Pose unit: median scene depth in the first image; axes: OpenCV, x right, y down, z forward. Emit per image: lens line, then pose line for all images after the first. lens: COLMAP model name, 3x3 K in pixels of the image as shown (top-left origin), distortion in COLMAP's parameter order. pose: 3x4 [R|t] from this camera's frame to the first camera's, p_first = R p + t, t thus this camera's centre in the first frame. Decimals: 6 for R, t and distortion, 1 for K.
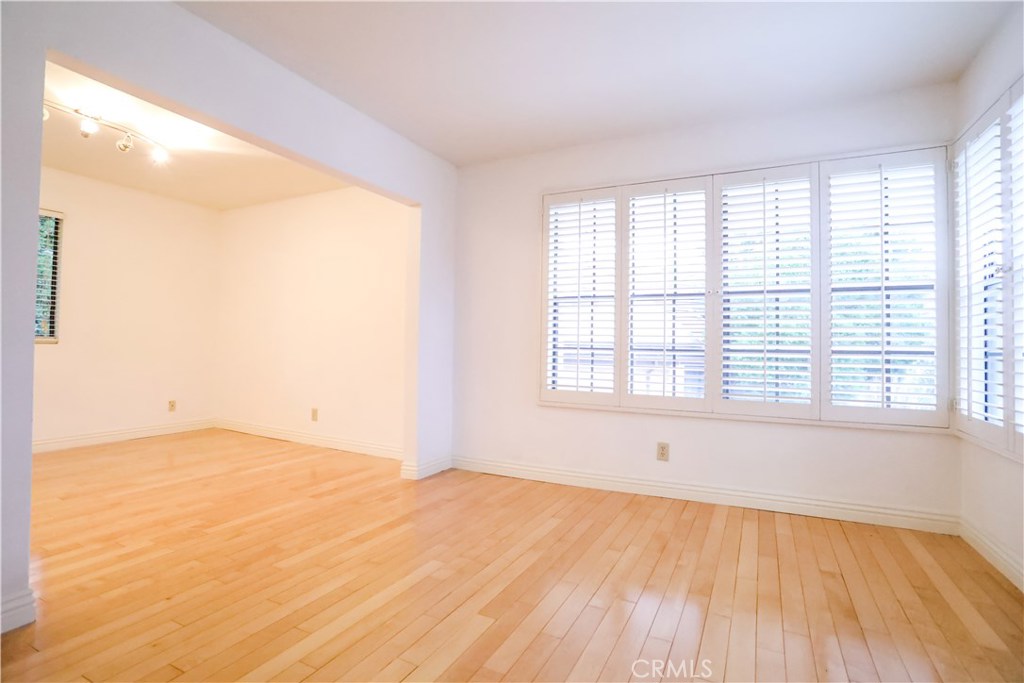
lens RADIAL K [[494.0, 0, 505.2], [0, 494.0, 335.4], [0, 0, 1]] dist [-0.058117, 0.021205]
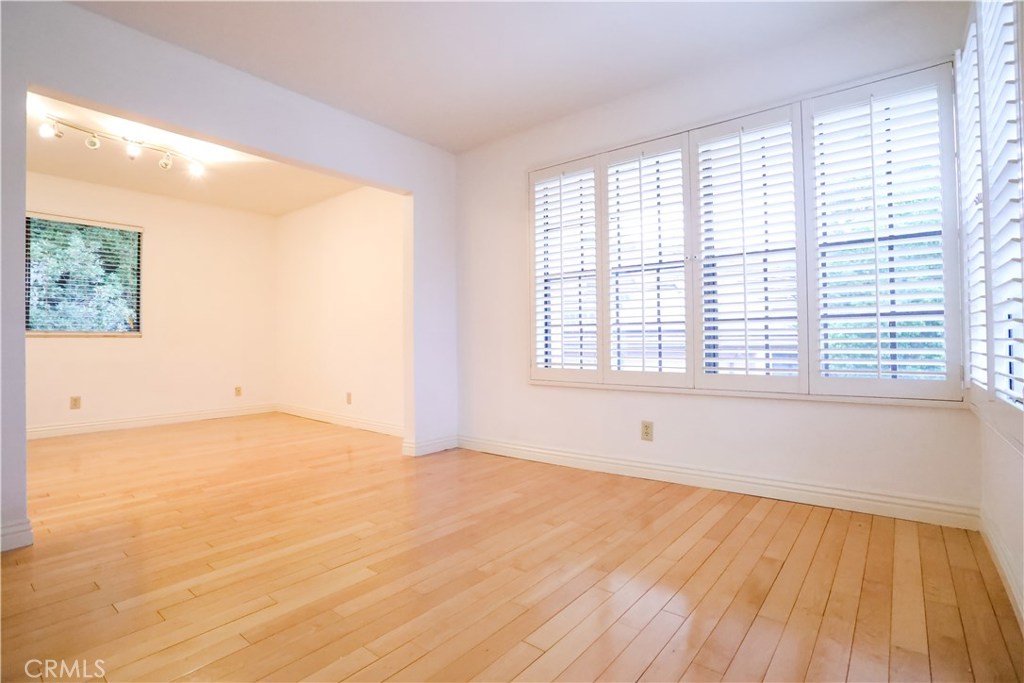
lens RADIAL K [[494.0, 0, 506.9], [0, 494.0, 333.2], [0, 0, 1]] dist [-0.058117, 0.021205]
pose [[0.978013, -0.028120, -0.206639, 0.272024], [0.028931, 0.999581, 0.000905, 0.043653], [0.206527, -0.006864, 0.978417, 0.022831]]
